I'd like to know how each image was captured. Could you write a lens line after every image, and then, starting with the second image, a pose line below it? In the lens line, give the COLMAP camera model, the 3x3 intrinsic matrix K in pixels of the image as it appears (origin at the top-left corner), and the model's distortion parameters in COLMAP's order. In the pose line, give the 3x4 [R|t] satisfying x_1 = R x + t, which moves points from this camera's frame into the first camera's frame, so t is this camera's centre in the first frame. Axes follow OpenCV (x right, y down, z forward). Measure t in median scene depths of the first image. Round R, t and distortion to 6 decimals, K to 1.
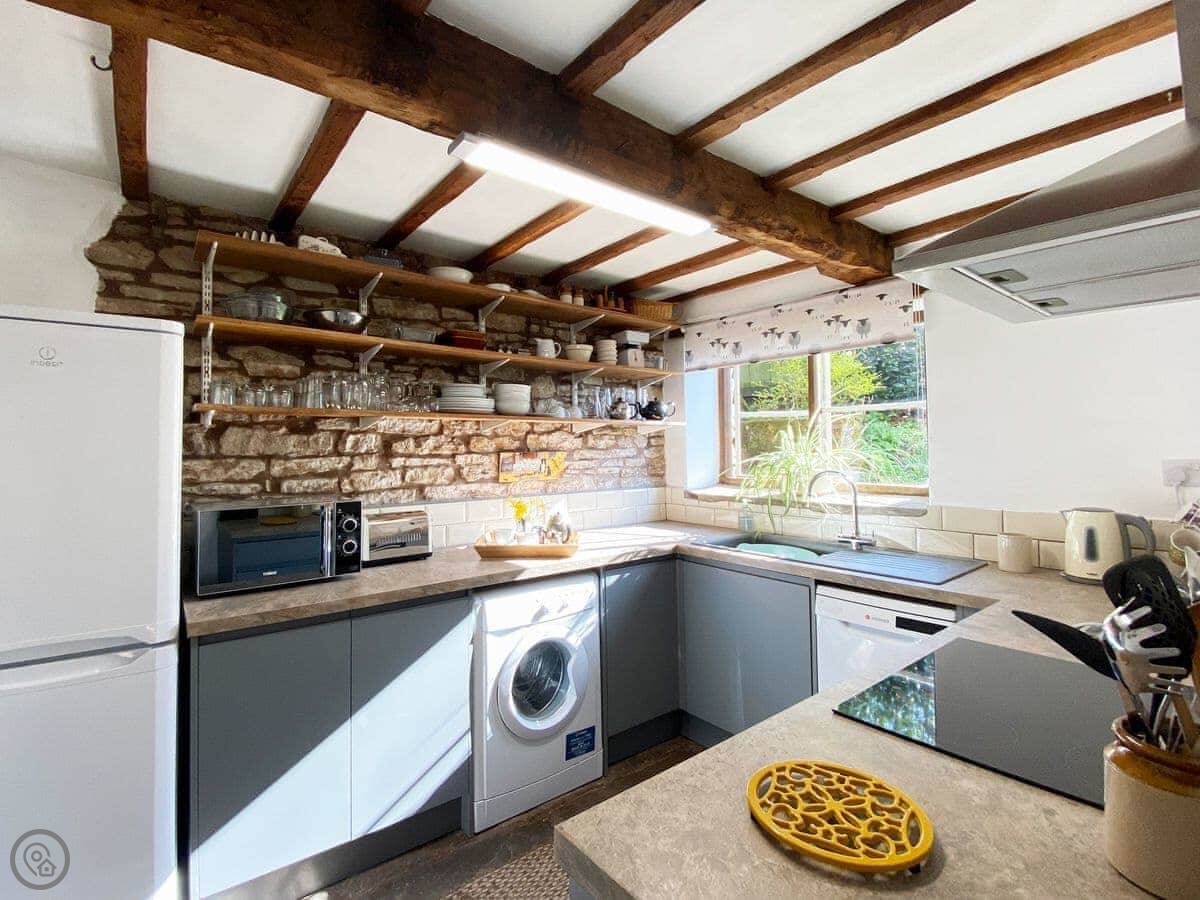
lens RADIAL K [[575.9, 0, 600.0], [0, 575.9, 450.0], [0, 0, 1]] dist [0.000063, -0.009940]
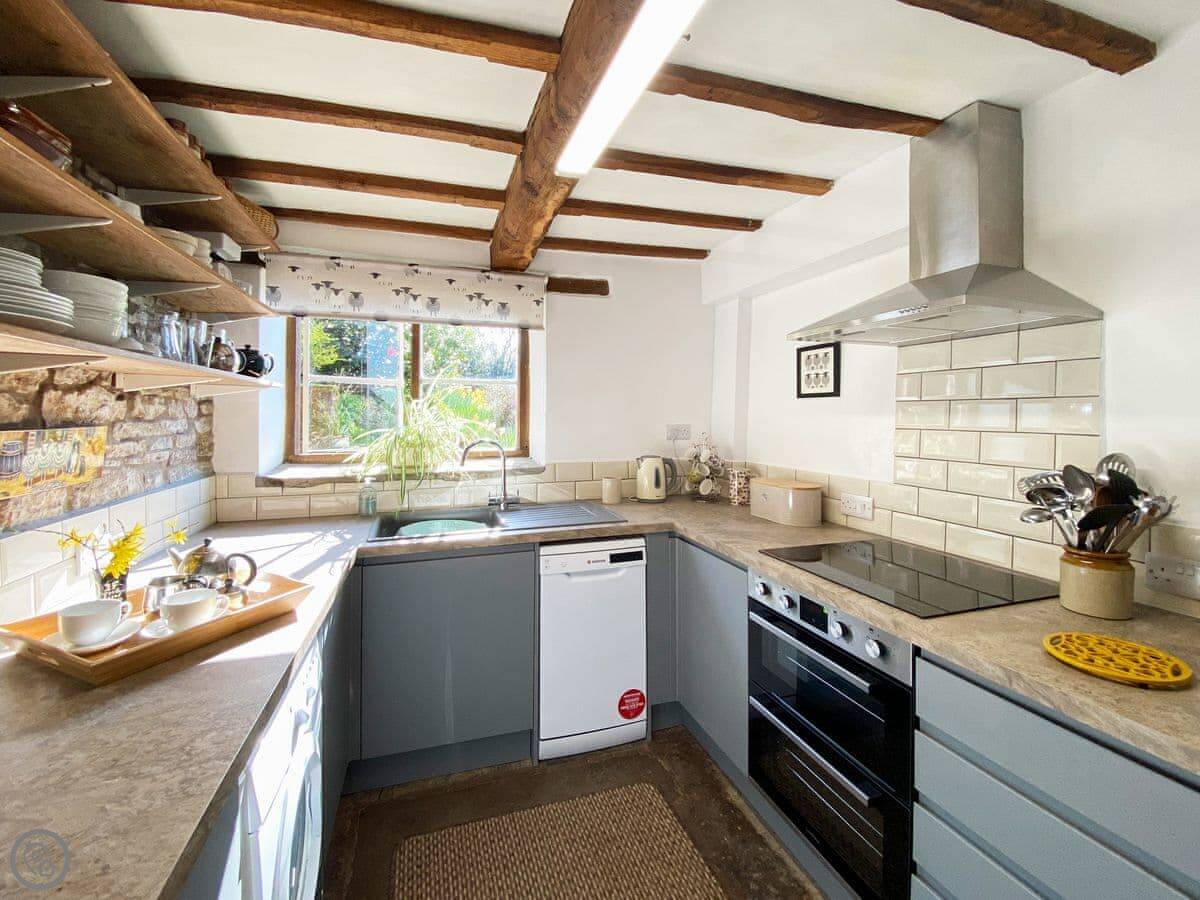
lens RADIAL K [[489.3, 0, 596.5], [0, 489.3, 418.1], [0, 0, 1]] dist [0.063319, -0.036228]
pose [[0.377415, -0.002399, 0.926041, -0.317096], [0.003151, 0.999994, 0.001306, -0.003494], [-0.926039, 0.002425, 0.377420, 0.419407]]
